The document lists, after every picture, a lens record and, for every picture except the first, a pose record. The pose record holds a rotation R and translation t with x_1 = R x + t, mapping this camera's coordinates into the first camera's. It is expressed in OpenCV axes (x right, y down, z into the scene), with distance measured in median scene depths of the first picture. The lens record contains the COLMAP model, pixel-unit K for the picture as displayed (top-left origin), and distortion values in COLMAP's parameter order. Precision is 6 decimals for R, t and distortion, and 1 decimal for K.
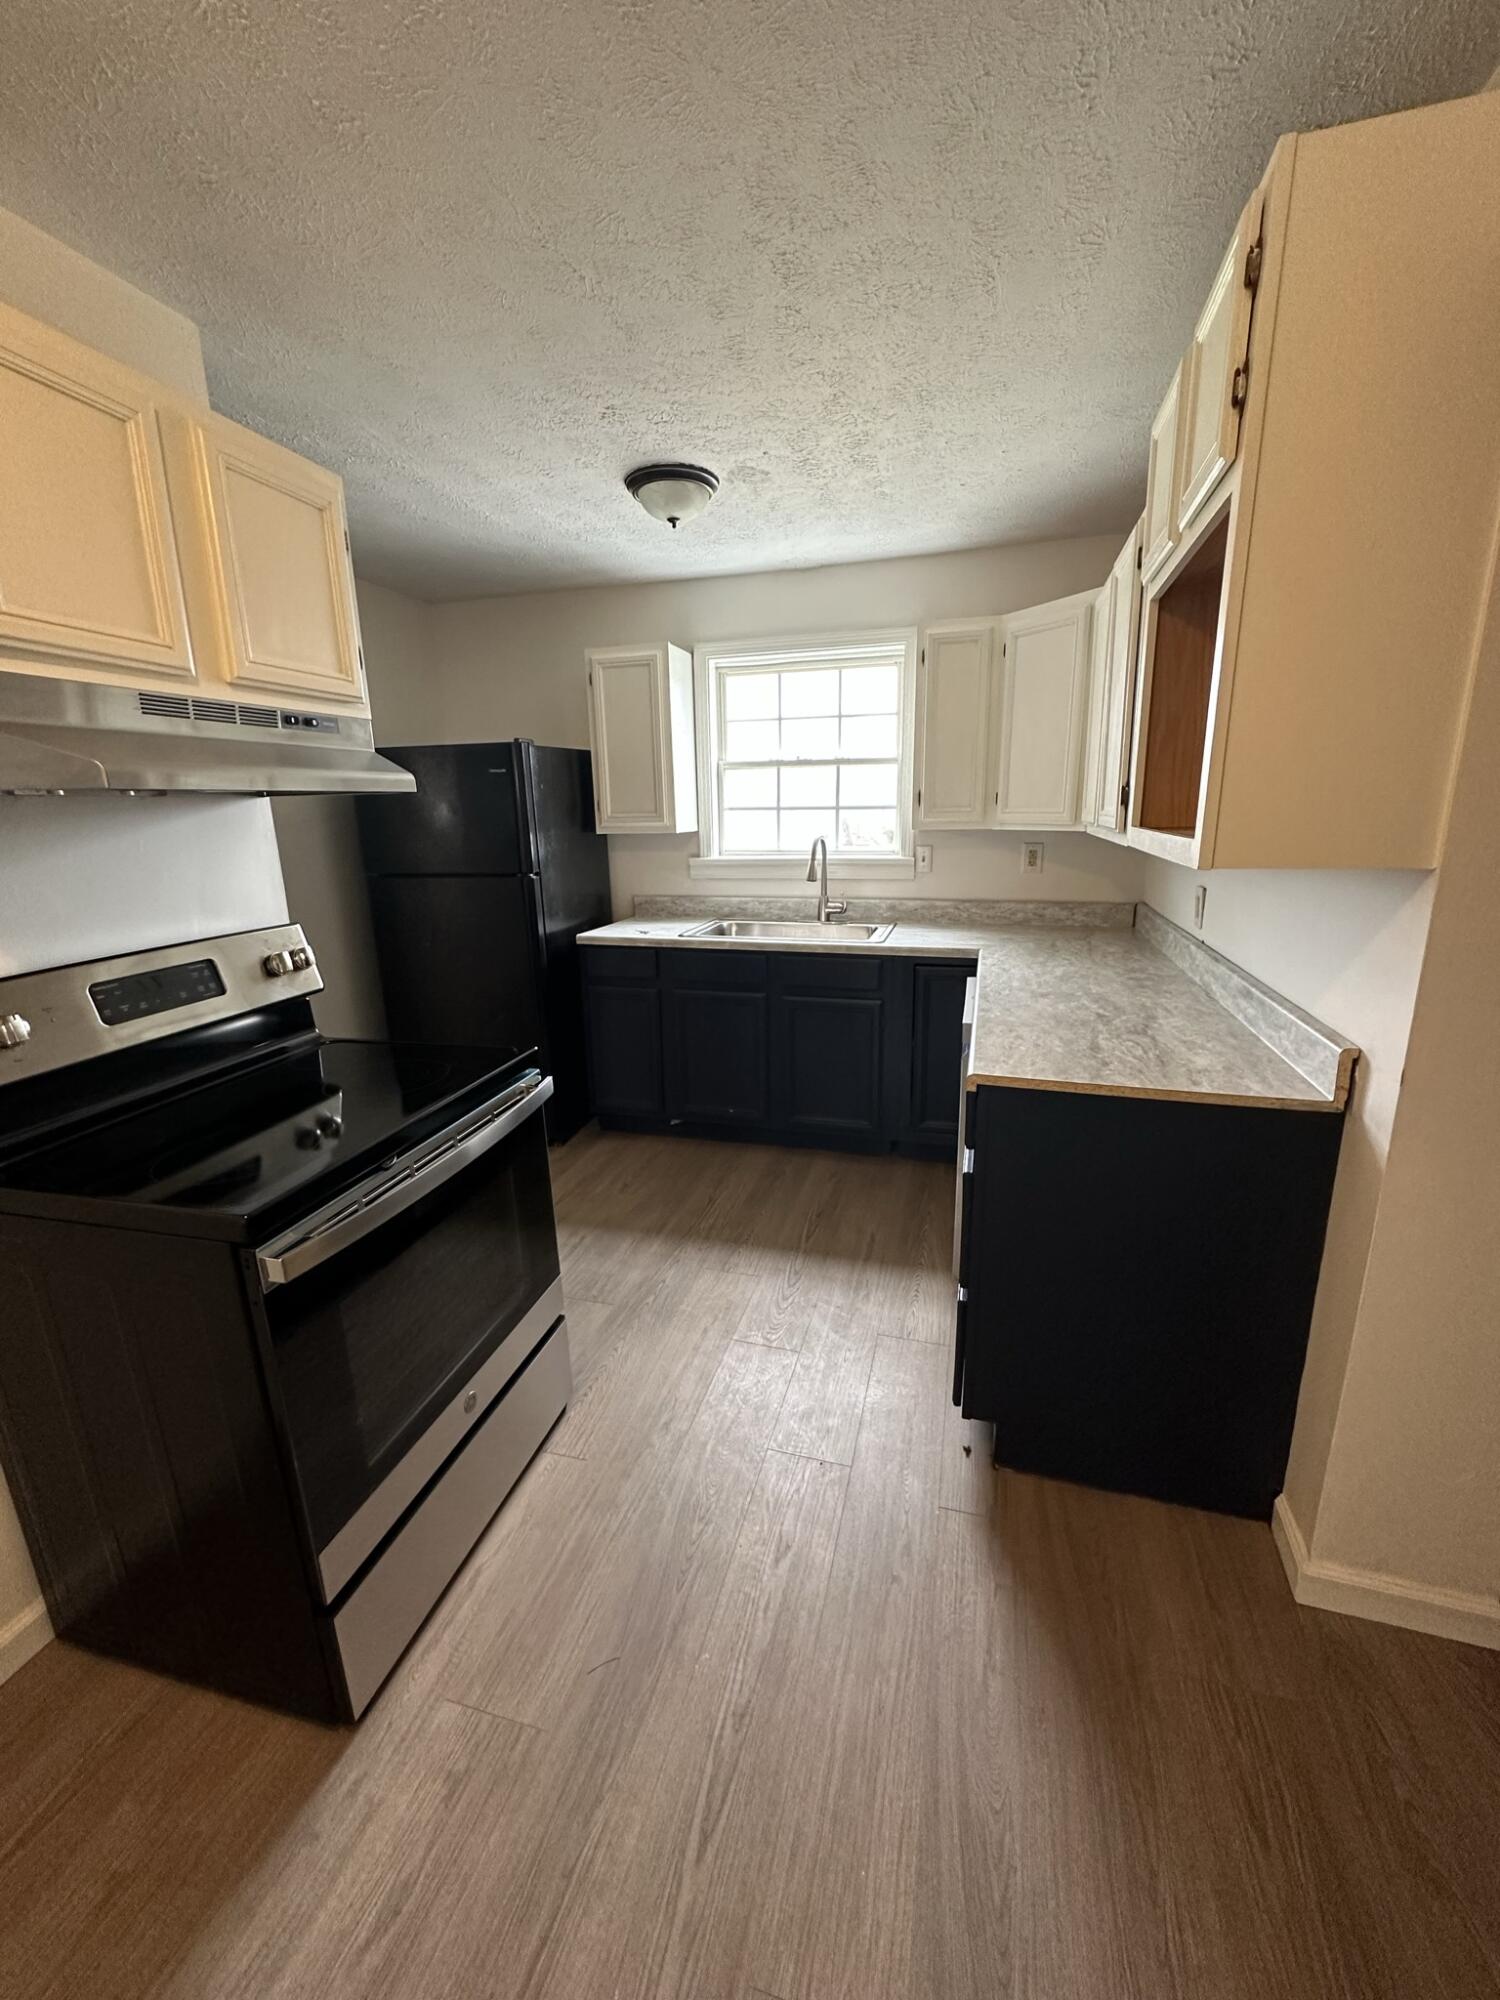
lens RADIAL K [[797.1, 0, 736.7], [0, 797.1, 997.8], [0, 0, 1]] dist [-0.001753, 0.000636]
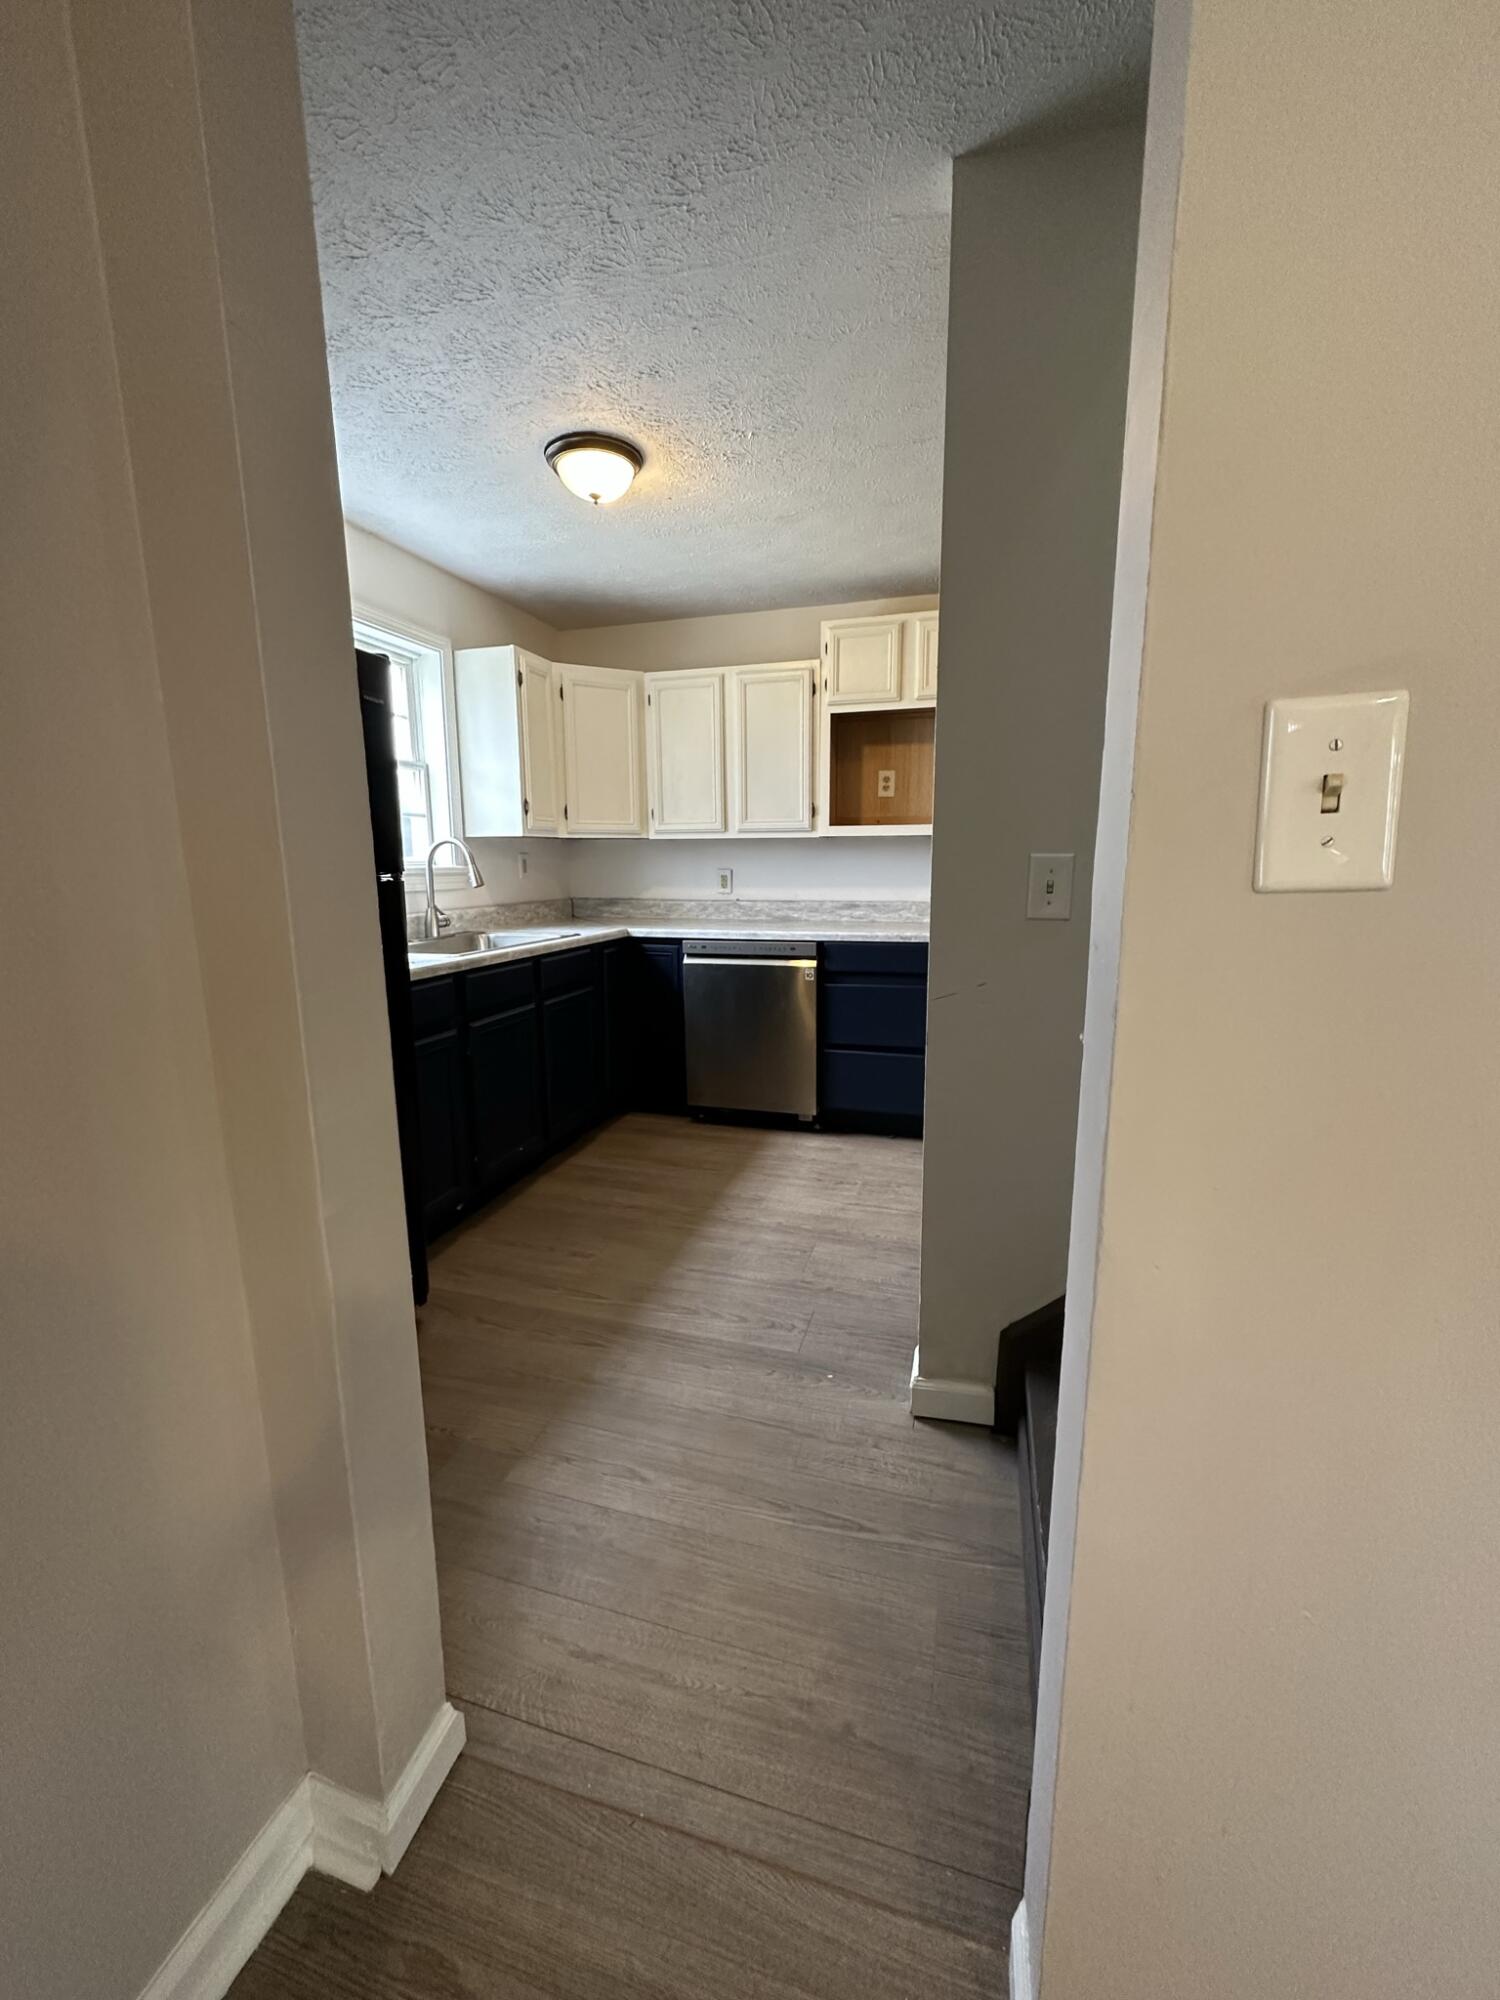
lens RADIAL K [[797.1, 0, 755.2], [0, 797.1, 1001.4], [0, 0, 1]] dist [-0.001753, 0.000636]
pose [[-0.009113, -0.156779, 0.987592, -0.951613], [0.238534, 0.958781, 0.154406, -0.096323], [-0.971092, 0.236981, 0.028659, 0.782920]]
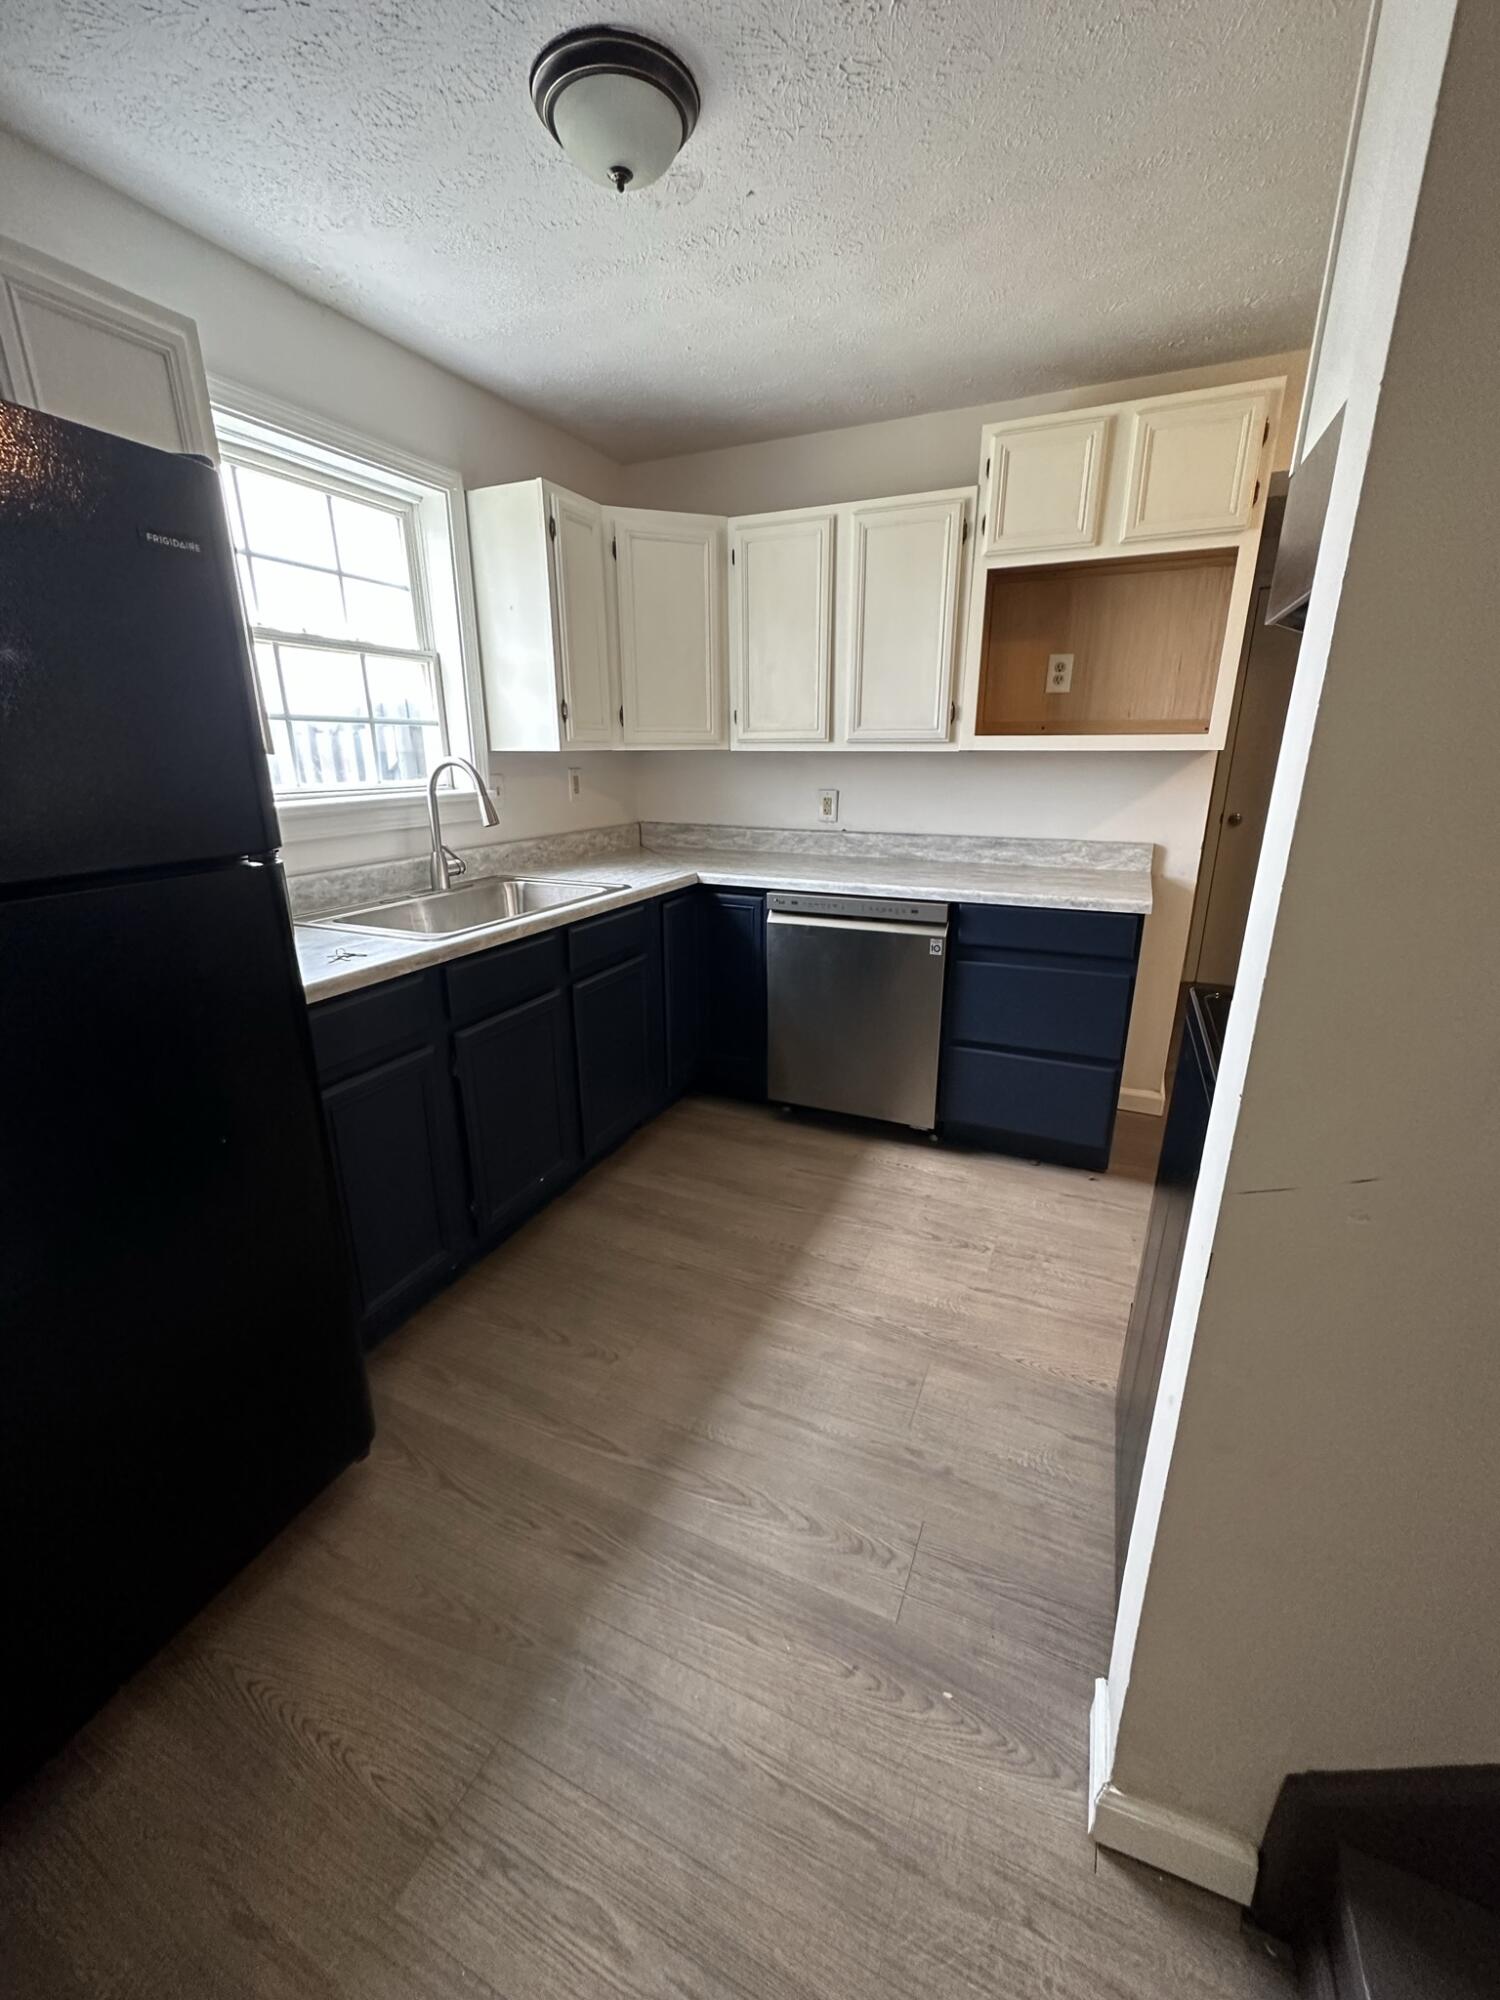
lens RADIAL K [[797.1, 0, 756.0], [0, 797.1, 1000.2], [0, 0, 1]] dist [-0.001753, 0.000636]
pose [[0.128937, -0.283939, 0.950134, -0.648793], [0.231337, 0.940308, 0.249609, -0.140053], [-0.964292, 0.187617, 0.186926, 0.766771]]
